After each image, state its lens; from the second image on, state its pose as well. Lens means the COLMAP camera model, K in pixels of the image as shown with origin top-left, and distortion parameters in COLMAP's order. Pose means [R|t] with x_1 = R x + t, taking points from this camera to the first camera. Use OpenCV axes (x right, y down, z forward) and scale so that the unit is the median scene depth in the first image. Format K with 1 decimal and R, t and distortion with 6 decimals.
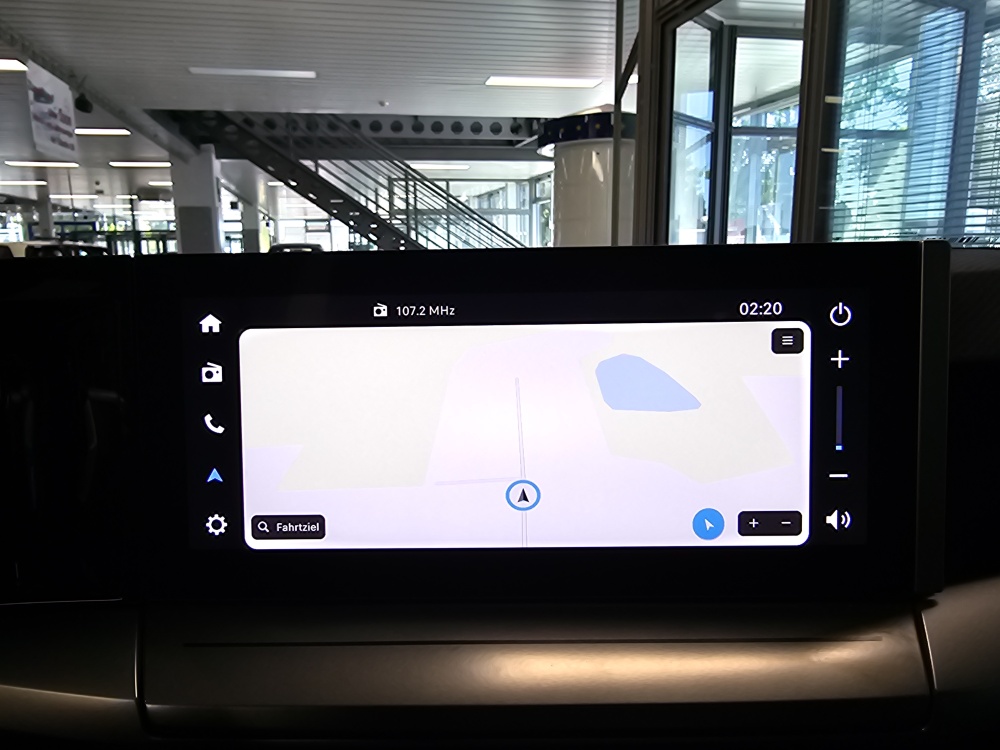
lens RADIAL K [[683.9, 0, 467.0], [0, 683.9, 379.2], [0, 0, 1]] dist [-0.007118, 0.005655]
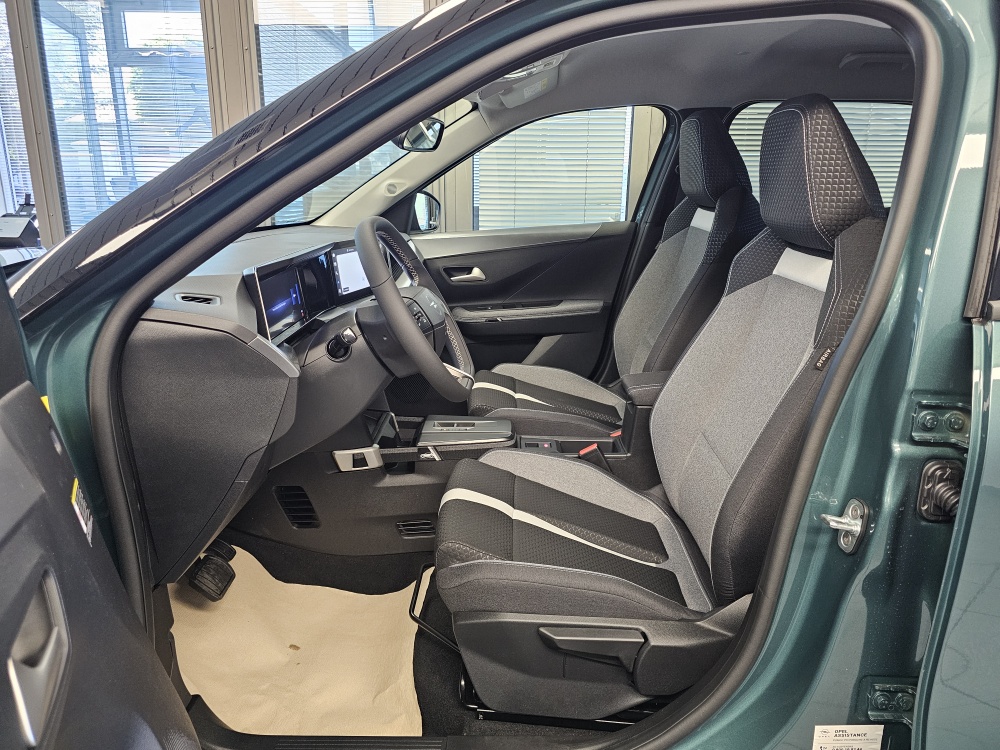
lens RADIAL K [[688.2, 0, 508.8], [0, 688.2, 354.6], [0, 0, 1]] dist [0.038590, -0.045560]
pose [[0.225792, -0.221454, 0.948671, -0.414399], [0.159315, 0.969103, 0.188305, -0.009497], [-0.961060, 0.108620, 0.254097, -0.128512]]
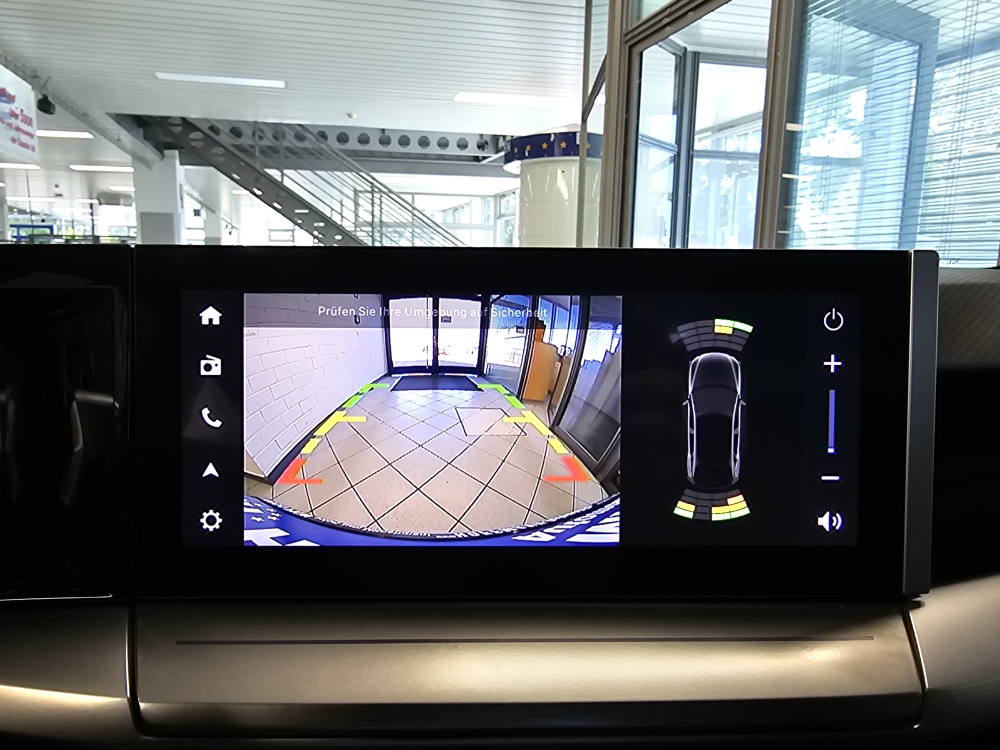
lens RADIAL K [[683.9, 0, 456.3], [0, 683.9, 377.1], [0, 0, 1]] dist [-0.007118, 0.005655]
pose [[0.998986, 0.018672, 0.040960, -0.004343], [-0.017727, 0.999571, -0.023302, 0.001768], [-0.041377, 0.022552, 0.998889, -0.000006]]
